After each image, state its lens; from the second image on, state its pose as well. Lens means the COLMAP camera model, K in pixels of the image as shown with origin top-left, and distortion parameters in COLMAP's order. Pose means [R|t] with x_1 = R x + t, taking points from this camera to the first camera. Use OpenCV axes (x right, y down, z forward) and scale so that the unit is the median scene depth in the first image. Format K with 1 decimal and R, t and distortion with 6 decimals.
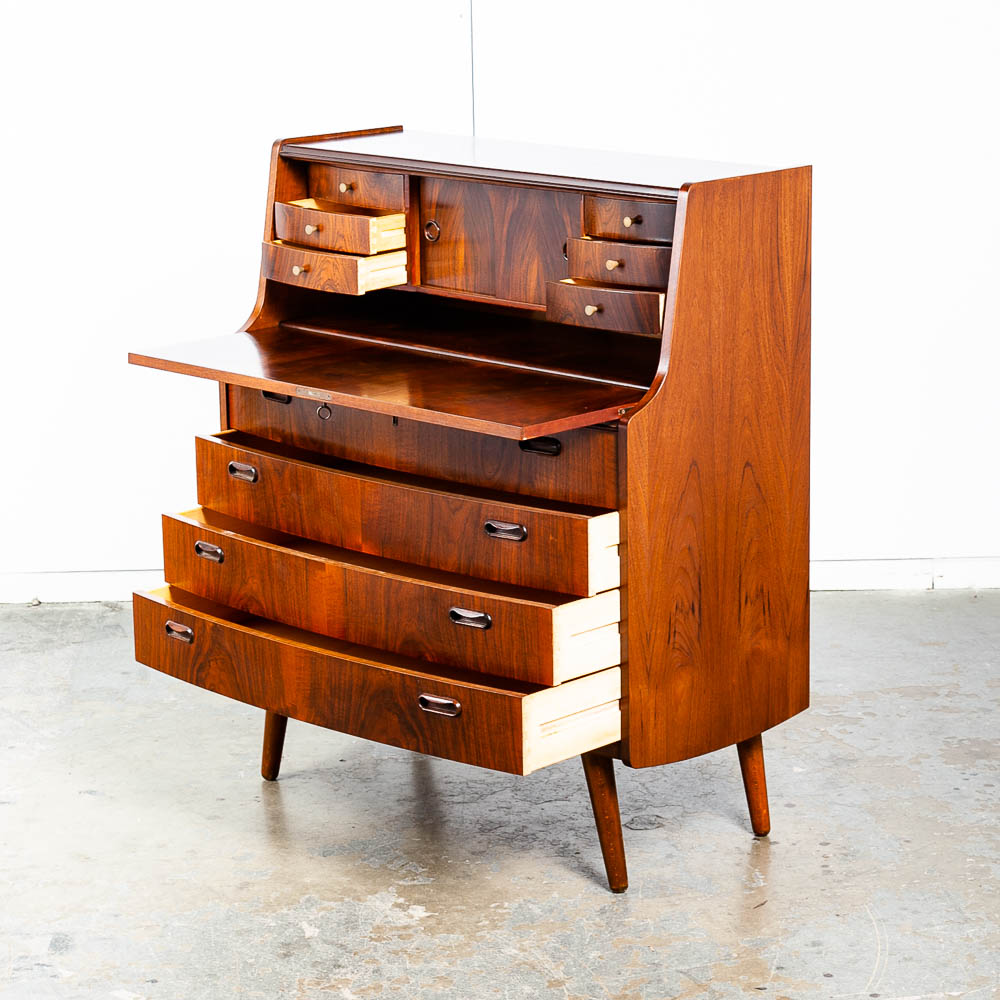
lens RADIAL K [[3007.4, 0, 497.3], [0, 3007.4, 491.9], [0, 0, 1]] dist [0.332670, 0.000000]
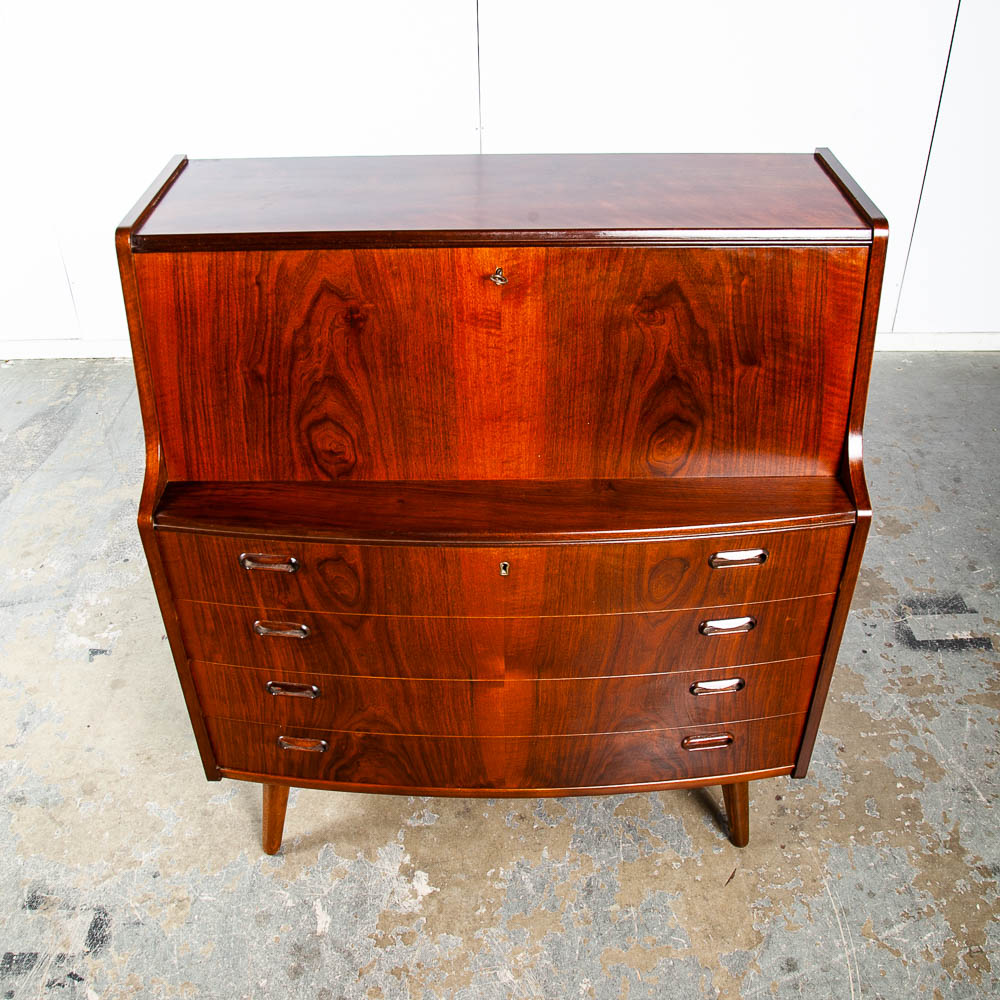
lens RADIAL K [[1016.9, 0, 489.6], [0, 1016.9, 455.0], [0, 0, 1]] dist [-0.077852, 0.000000]
pose [[0.710886, -0.397558, 0.580163, -0.186841], [0.168851, 0.897255, 0.407950, -0.167253], [-0.682738, -0.192045, 0.704974, 0.839666]]
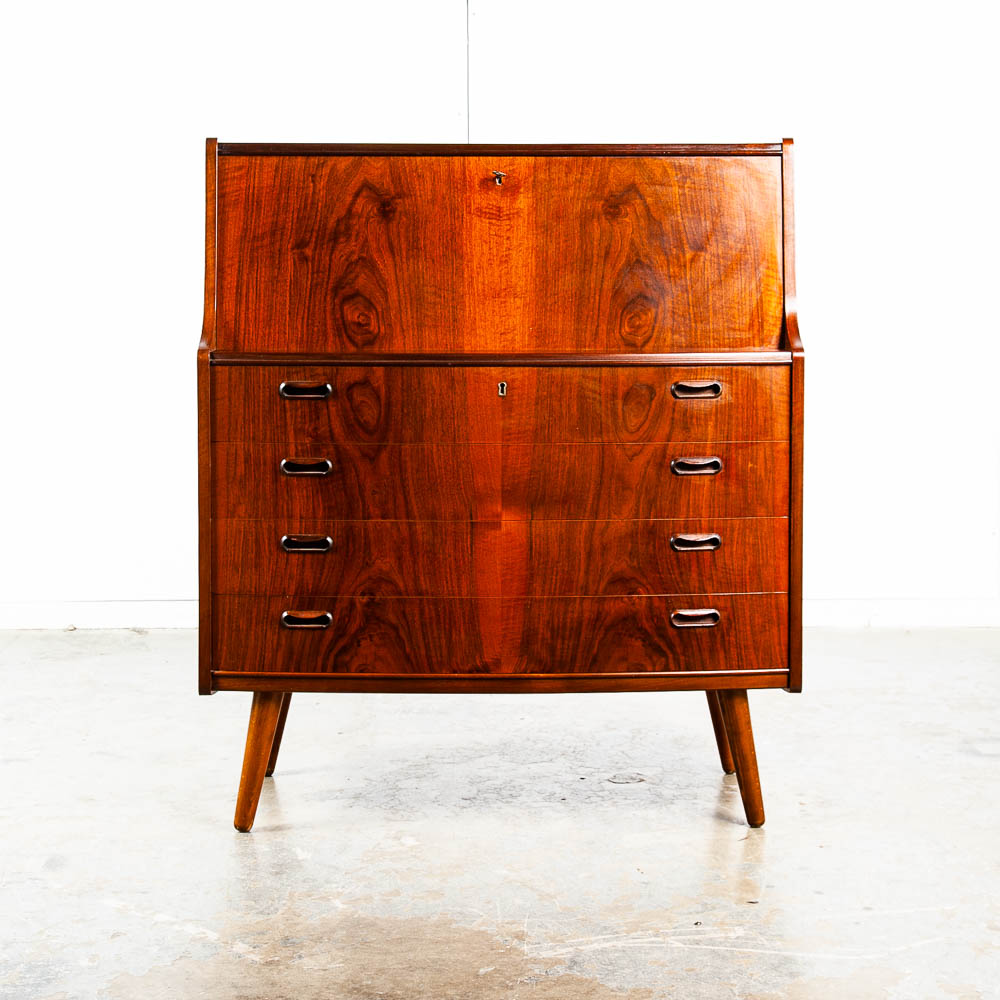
lens RADIAL K [[2124.0, 0, 496.2], [0, 2124.0, 436.8], [0, 0, 1]] dist [0.175206, 0.000000]
pose [[0.699648, -0.051094, 0.712659, -0.541153], [0.156663, 0.984138, -0.083245, 0.049046], [-0.697101, 0.169890, 0.696554, 0.538588]]
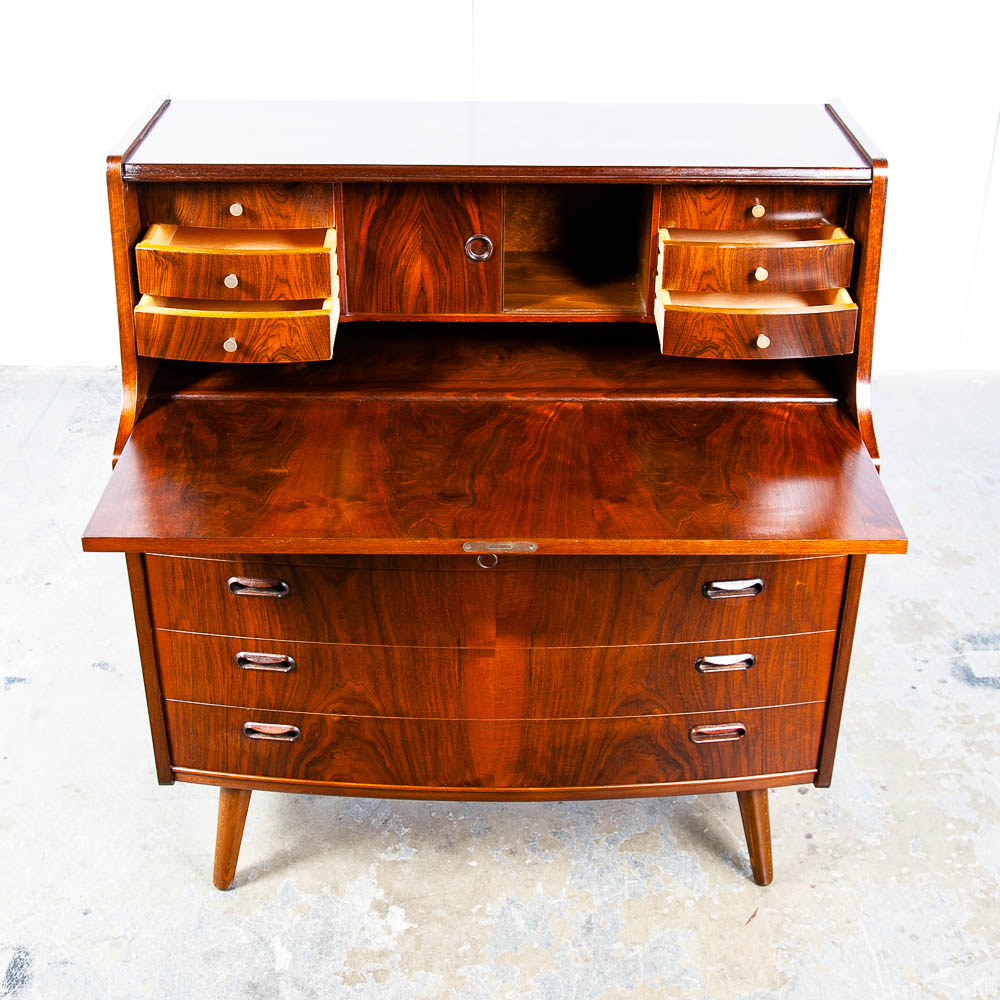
lens RADIAL K [[1364.2, 0, 497.6], [0, 1364.2, 424.2], [0, 0, 1]] dist [-0.013252, 0.000000]
pose [[0.706172, -0.323583, 0.629774, -0.253359], [0.150739, 0.937777, 0.312812, -0.159722], [-0.691809, -0.125968, 0.711008, 0.774529]]
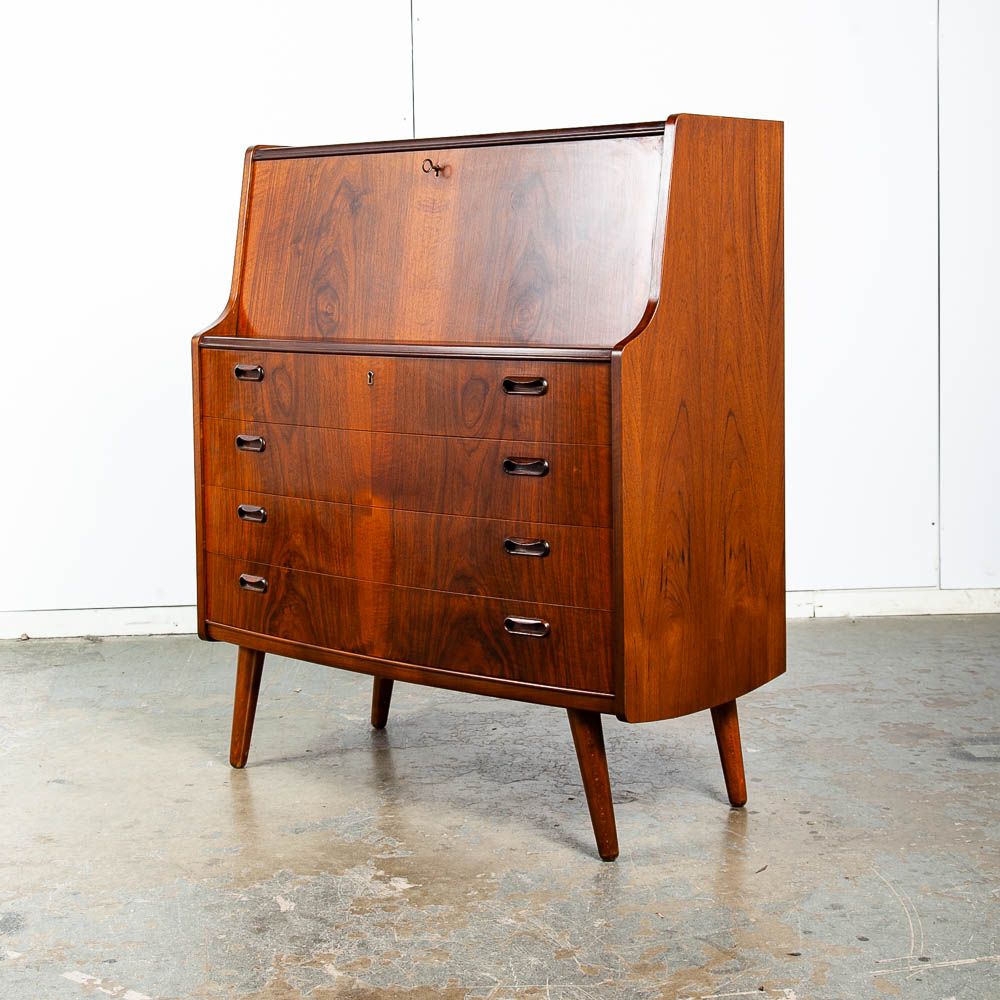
lens RADIAL K [[1844.0, 0, 470.7], [0, 1844.0, 419.3], [0, 0, 1]] dist [0.113424, 0.000000]
pose [[0.998274, -0.003433, 0.058627, -0.037636], [0.012028, 0.989078, -0.146903, 0.081081], [-0.057482, 0.147354, 0.987412, 0.408896]]
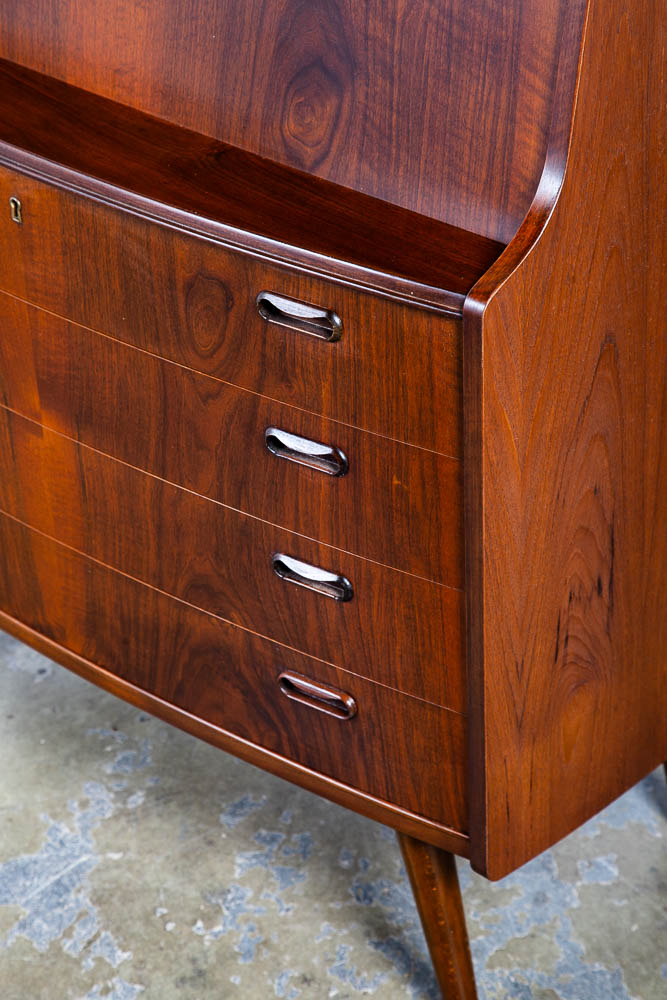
lens RADIAL K [[2372.6, 0, 331.7], [0, 2372.6, 502.1], [0, 0, 1]] dist [0.448319, 0.000000]
pose [[0.998956, -0.040347, 0.021413, 0.009585], [0.031111, 0.944241, 0.327781, -0.113860], [-0.033444, -0.326773, 0.944511, 0.607528]]
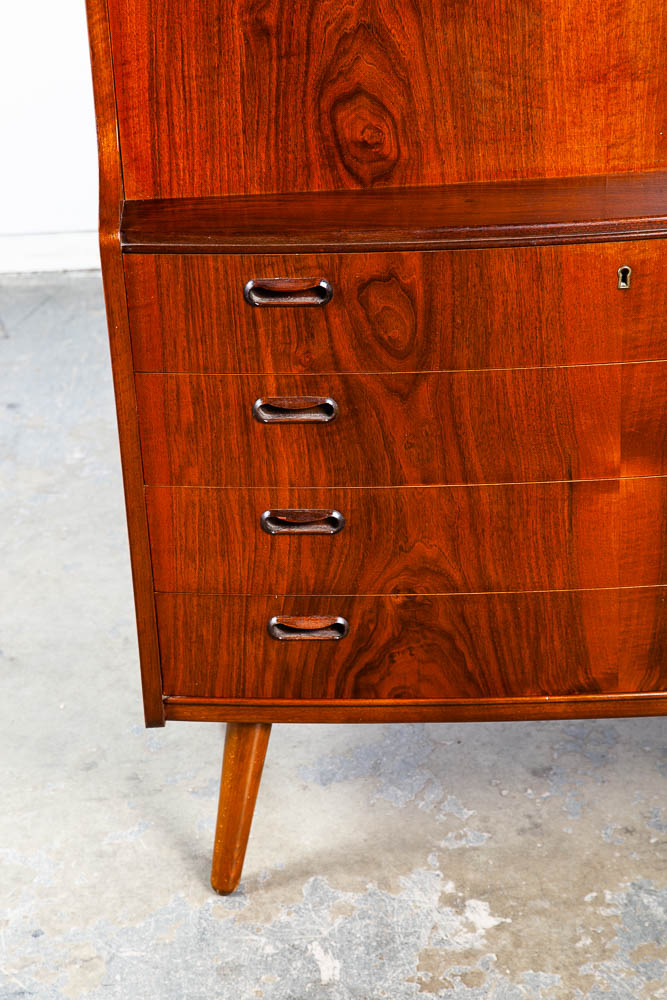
lens RADIAL K [[2372.6, 0, 333.5], [0, 2372.6, 503.8], [0, 0, 1]] dist [0.448319, 0.000000]
pose [[0.689345, -0.356767, 0.630493, -0.384457], [0.205835, 0.930914, 0.301713, -0.136762], [-0.694576, -0.078207, 0.715156, 0.728705]]
